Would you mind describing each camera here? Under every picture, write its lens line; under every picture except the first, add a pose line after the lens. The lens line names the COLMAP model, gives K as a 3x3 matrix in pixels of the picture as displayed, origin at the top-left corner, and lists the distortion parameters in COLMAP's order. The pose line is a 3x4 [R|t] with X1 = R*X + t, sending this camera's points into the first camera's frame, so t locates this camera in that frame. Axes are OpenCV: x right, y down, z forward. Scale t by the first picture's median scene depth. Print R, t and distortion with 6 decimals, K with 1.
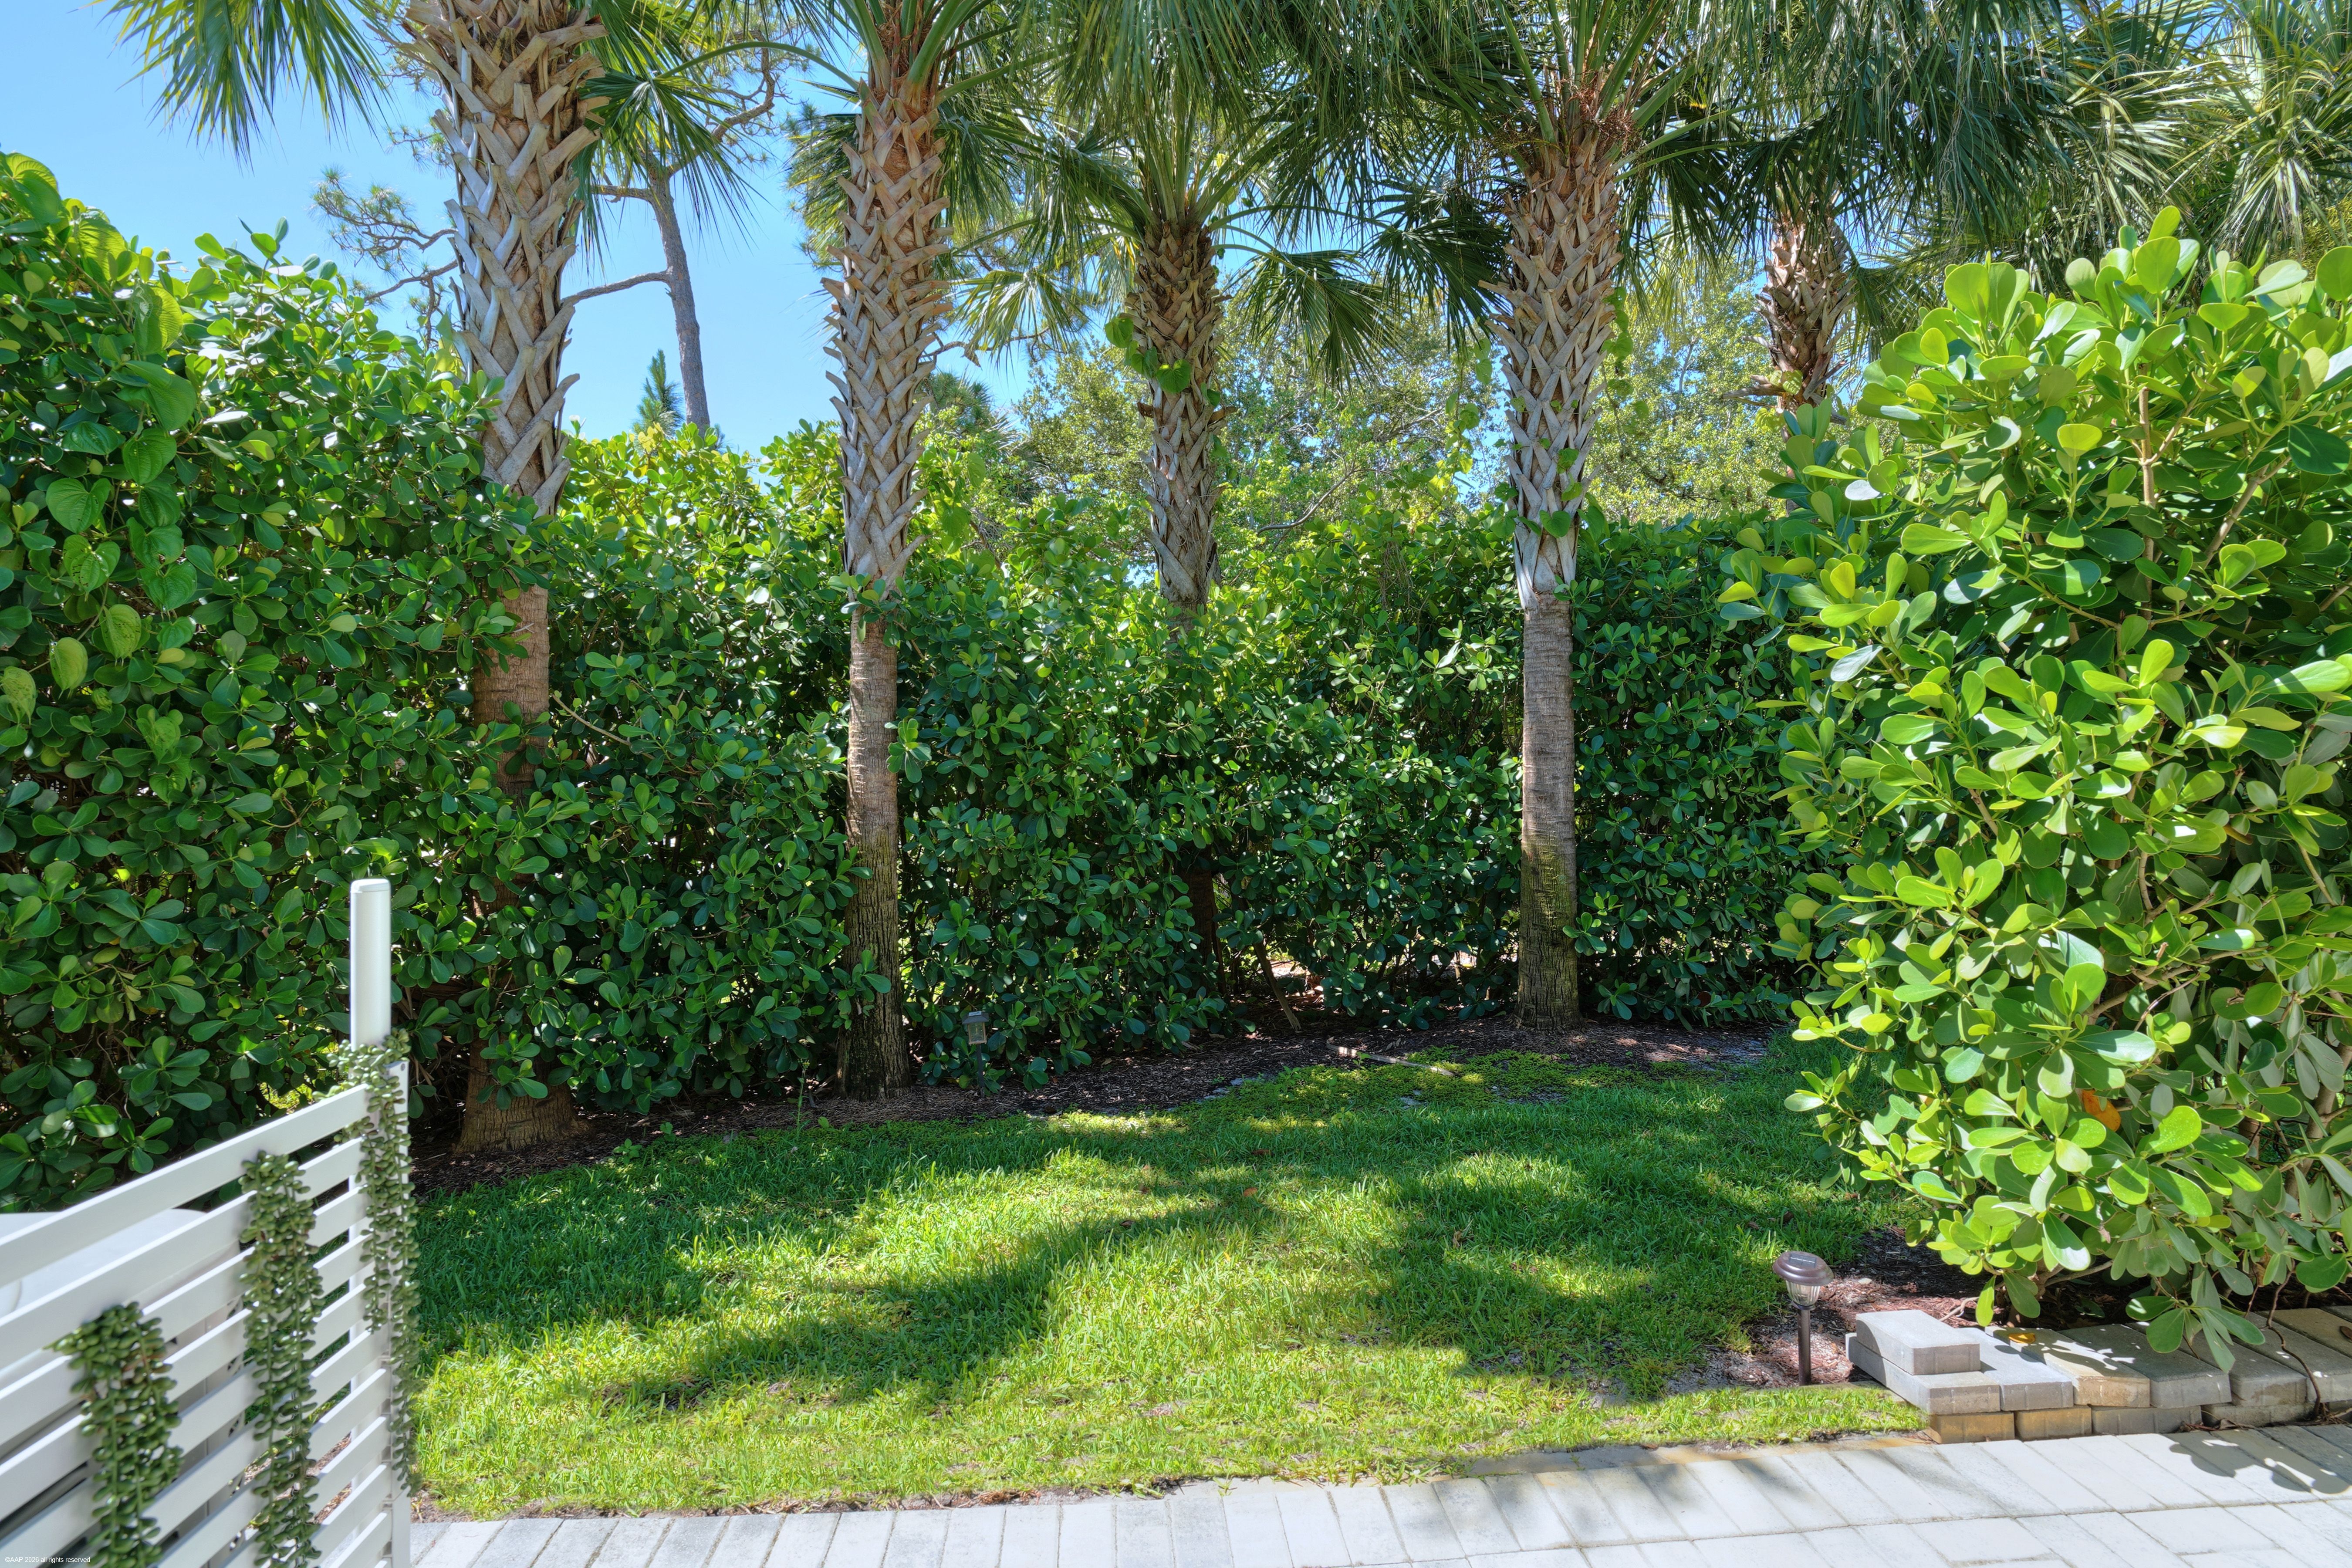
lens RADIAL K [[1086.1, 0, 1184.9], [0, 1086.1, 771.9], [0, 0, 1]] dist [-0.056308, 0.020466]
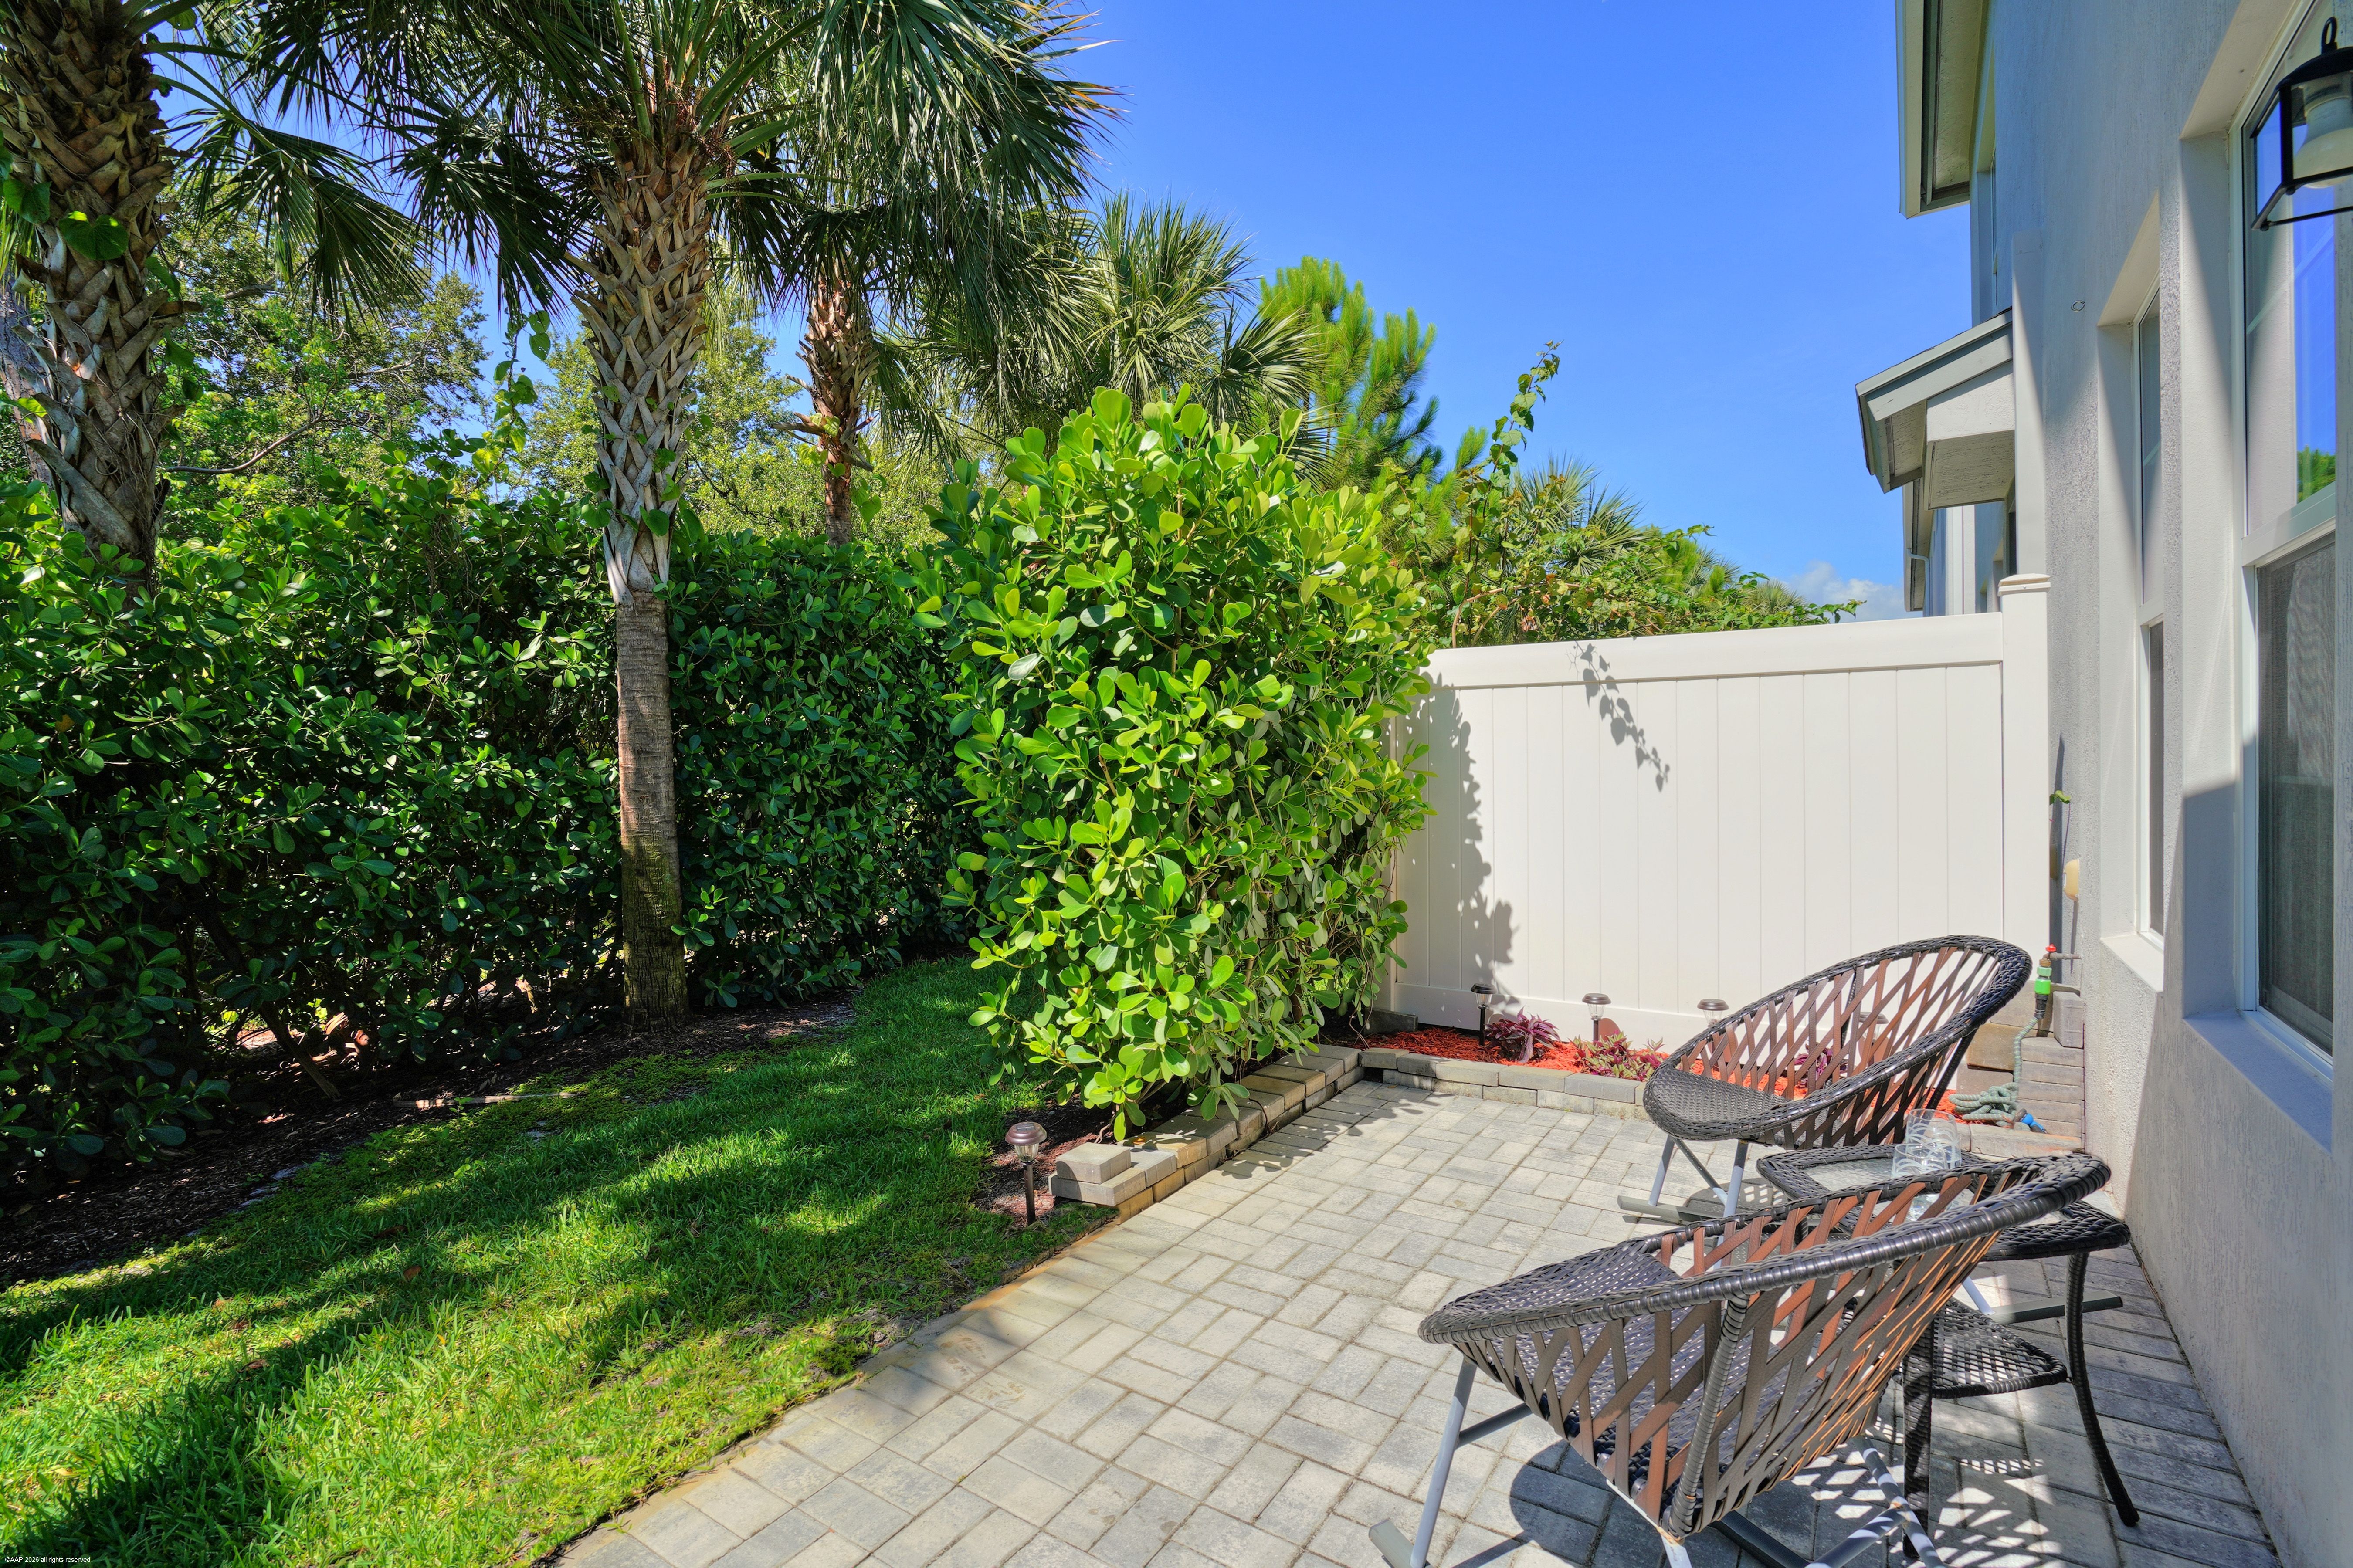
lens RADIAL K [[1081.9, 0, 1168.2], [0, 1081.9, 779.9], [0, 0, 1]] dist [-0.059091, 0.020033]
pose [[0.615949, -0.027101, 0.787319, -0.170394], [0.031679, 0.999452, 0.009619, 0.016252], [-0.787148, 0.019017, 0.616470, 0.025540]]
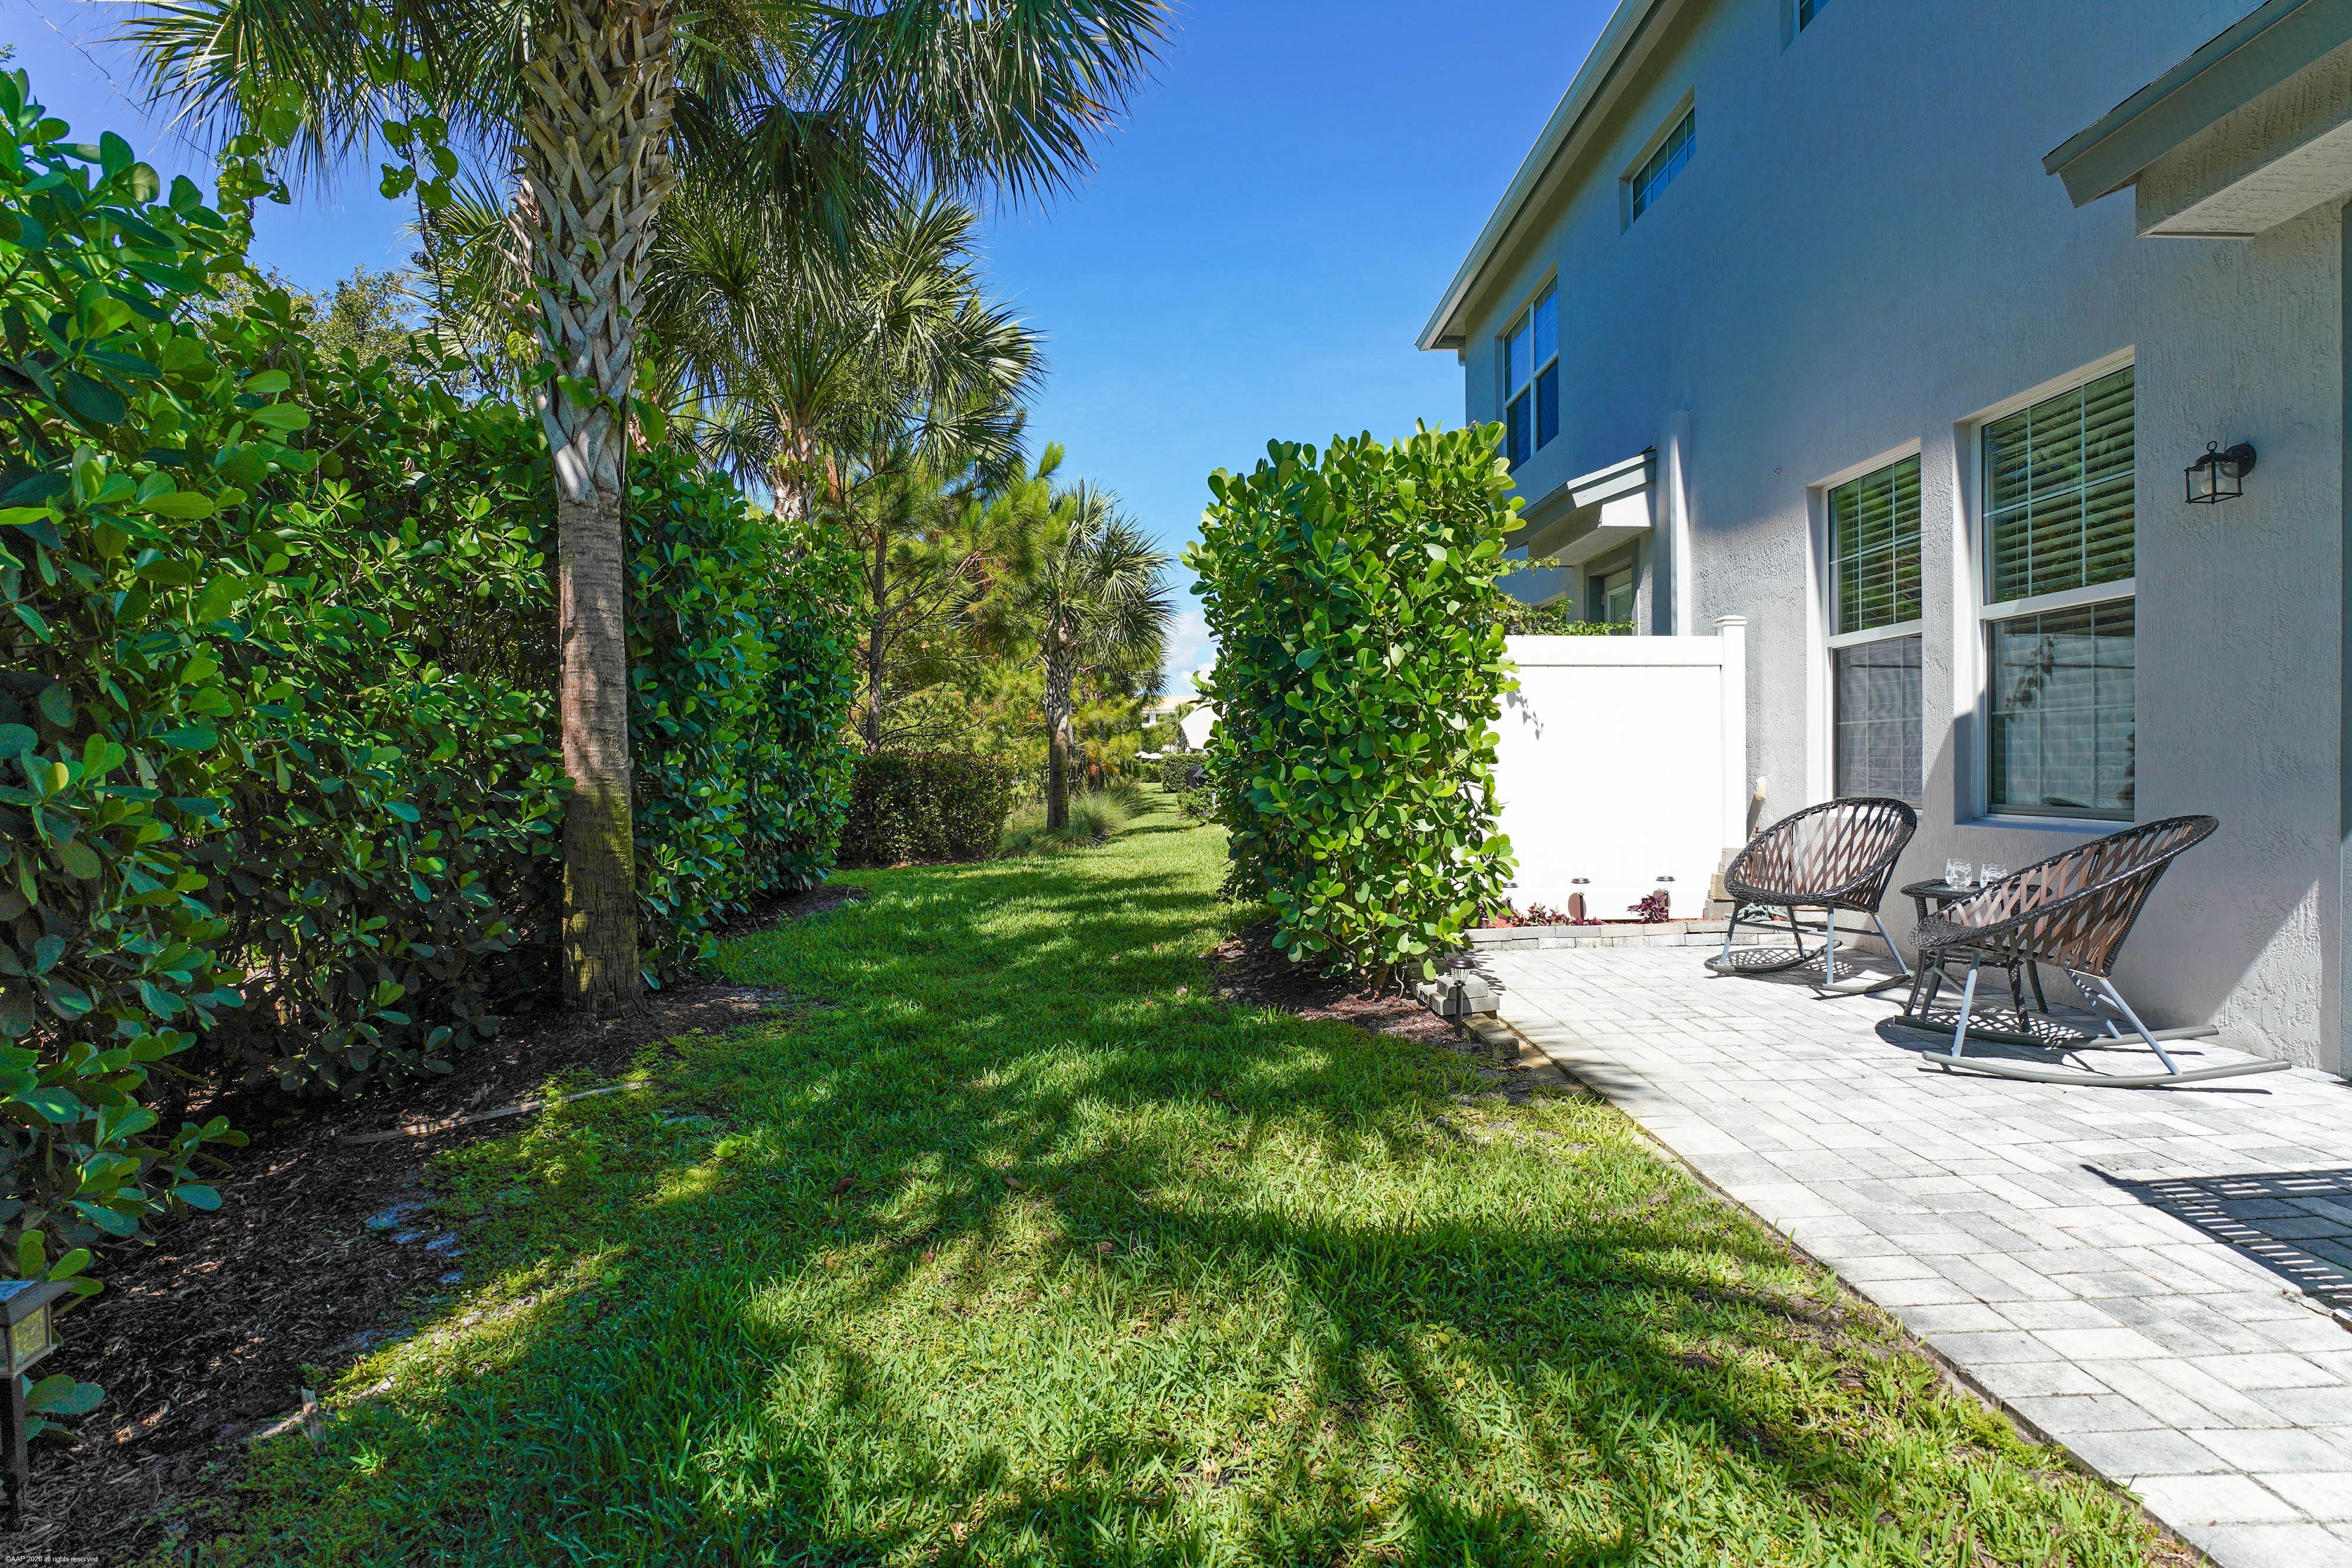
lens RADIAL K [[1130.9, 0, 1171.7], [0, 1130.9, 743.0], [0, 0, 1]] dist [-0.055962, 0.023870]
pose [[0.030819, 0.013010, 0.999440, -0.616776], [0.019808, 0.999711, -0.013624, 0.060384], [-0.999329, 0.020217, 0.030552, 0.666034]]
